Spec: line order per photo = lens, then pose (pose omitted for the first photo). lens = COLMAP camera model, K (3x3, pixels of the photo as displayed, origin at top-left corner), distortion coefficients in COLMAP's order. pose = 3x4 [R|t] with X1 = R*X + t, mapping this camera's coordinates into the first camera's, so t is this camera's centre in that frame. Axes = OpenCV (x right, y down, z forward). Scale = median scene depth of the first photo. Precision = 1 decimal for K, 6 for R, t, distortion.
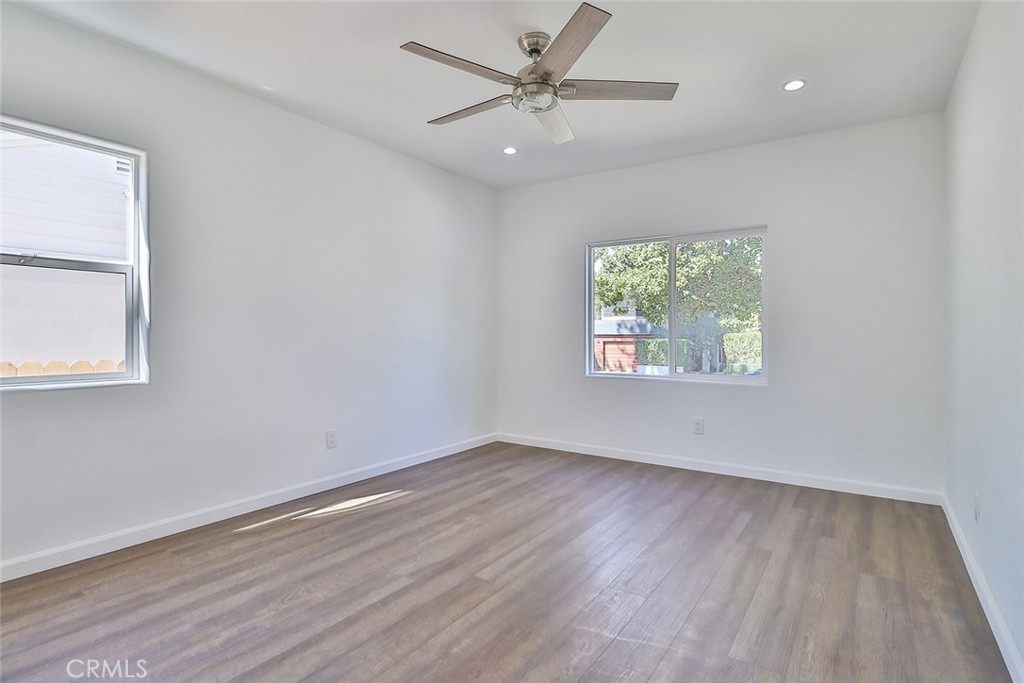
lens RADIAL K [[529.6, 0, 512.0], [0, 529.6, 341.5], [0, 0, 1]] dist [-0.002438, -0.000979]
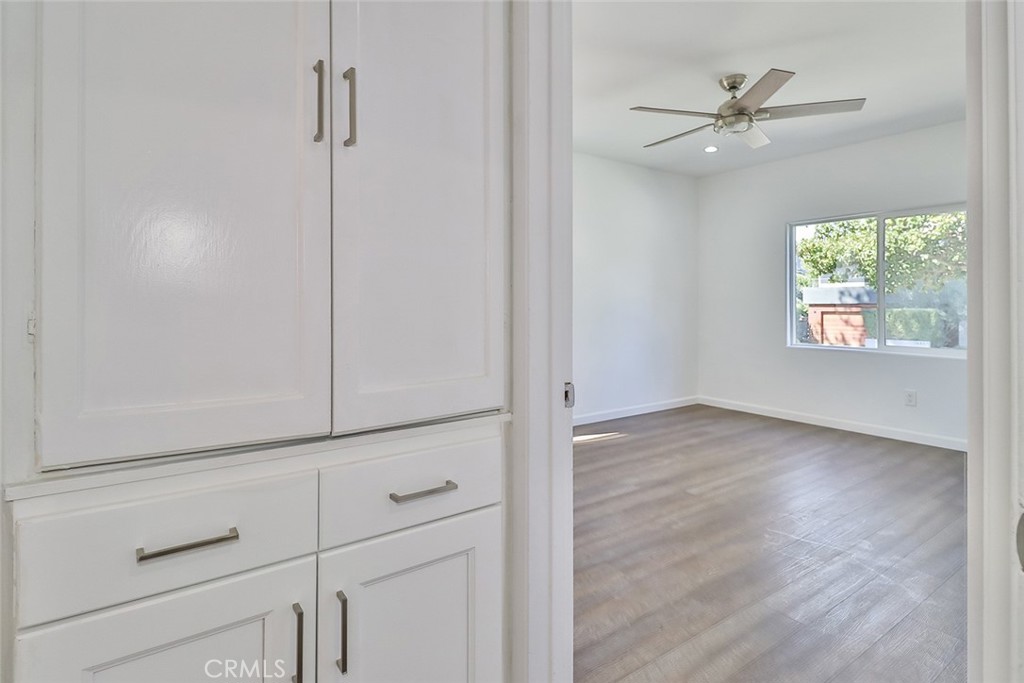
lens RADIAL K [[528.3, 0, 501.9], [0, 528.3, 307.2], [0, 0, 1]] dist [0.006611, -0.000065]
pose [[0.930438, -0.002827, -0.366439, -0.007649], [0.000211, 0.999974, -0.007180, -0.010260], [0.366449, 0.006603, 0.930415, -0.318912]]
